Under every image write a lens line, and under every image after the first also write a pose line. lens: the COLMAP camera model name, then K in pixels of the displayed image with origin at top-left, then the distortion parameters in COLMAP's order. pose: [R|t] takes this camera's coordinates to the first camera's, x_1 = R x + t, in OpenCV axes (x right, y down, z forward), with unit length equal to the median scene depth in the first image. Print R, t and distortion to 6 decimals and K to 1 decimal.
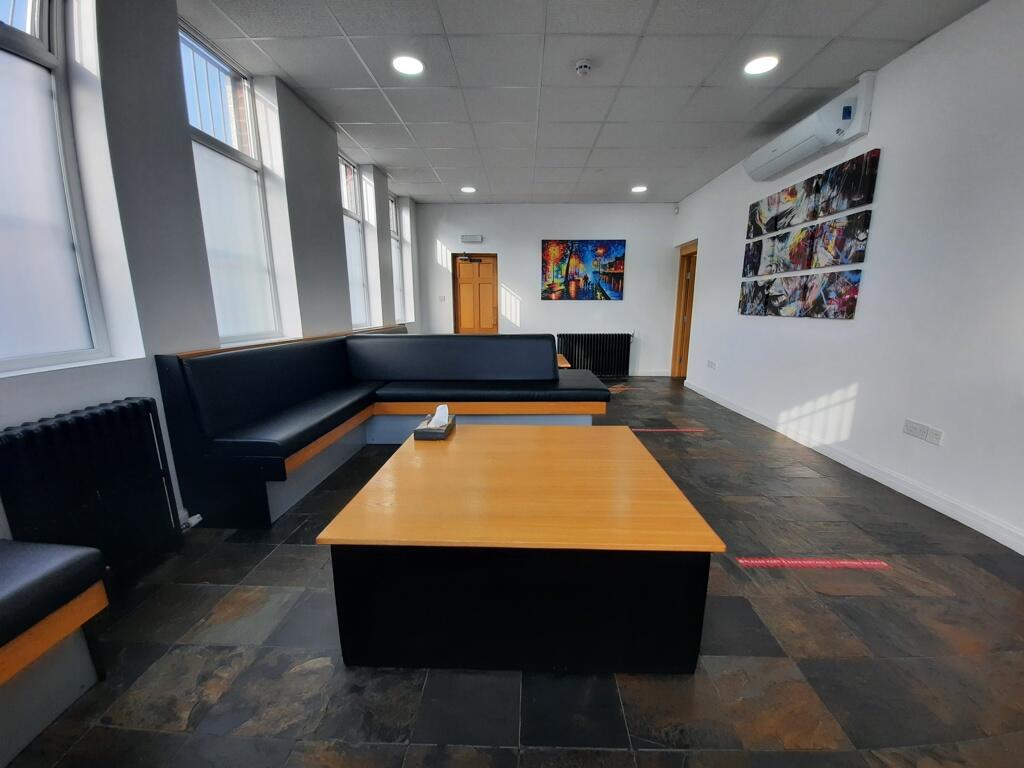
lens RADIAL K [[403.0, 0, 517.7], [0, 403.0, 390.5], [0, 0, 1]] dist [0.001646, -0.009382]
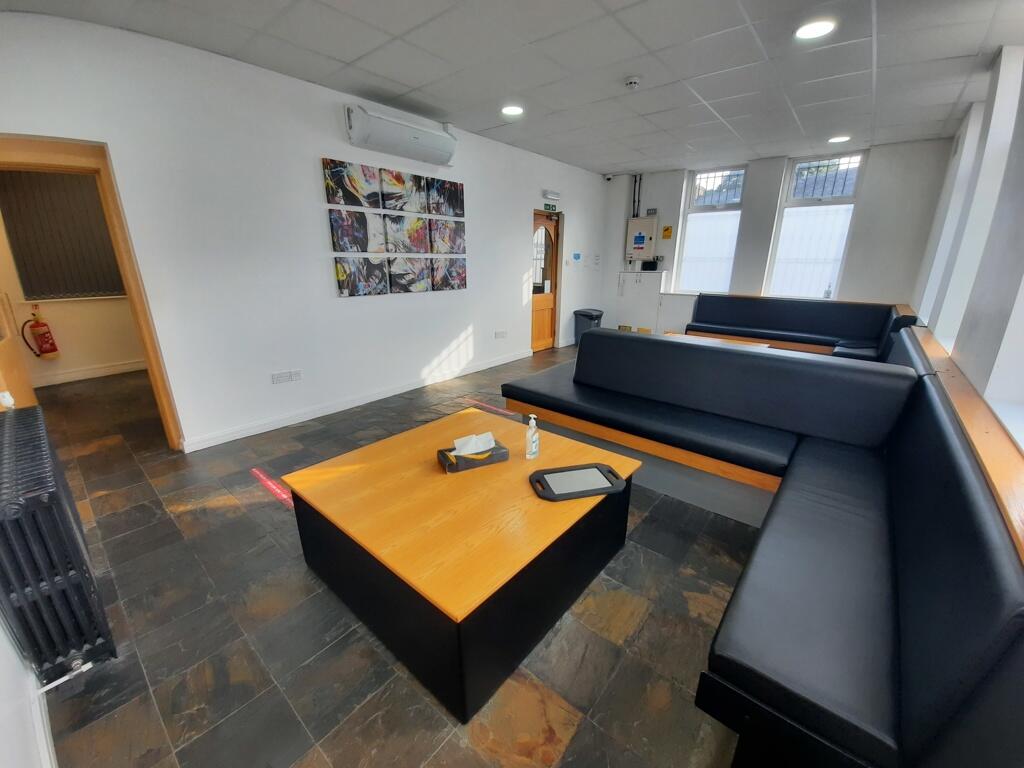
lens RADIAL K [[403.0, 0, 517.7], [0, 403.0, 390.5], [0, 0, 1]] dist [0.001646, -0.009382]
pose [[-0.781775, -0.205936, 0.588573, -0.337332], [0.115118, 0.880001, 0.460810, -0.459820], [-0.612843, 0.428006, -0.664255, 1.802456]]
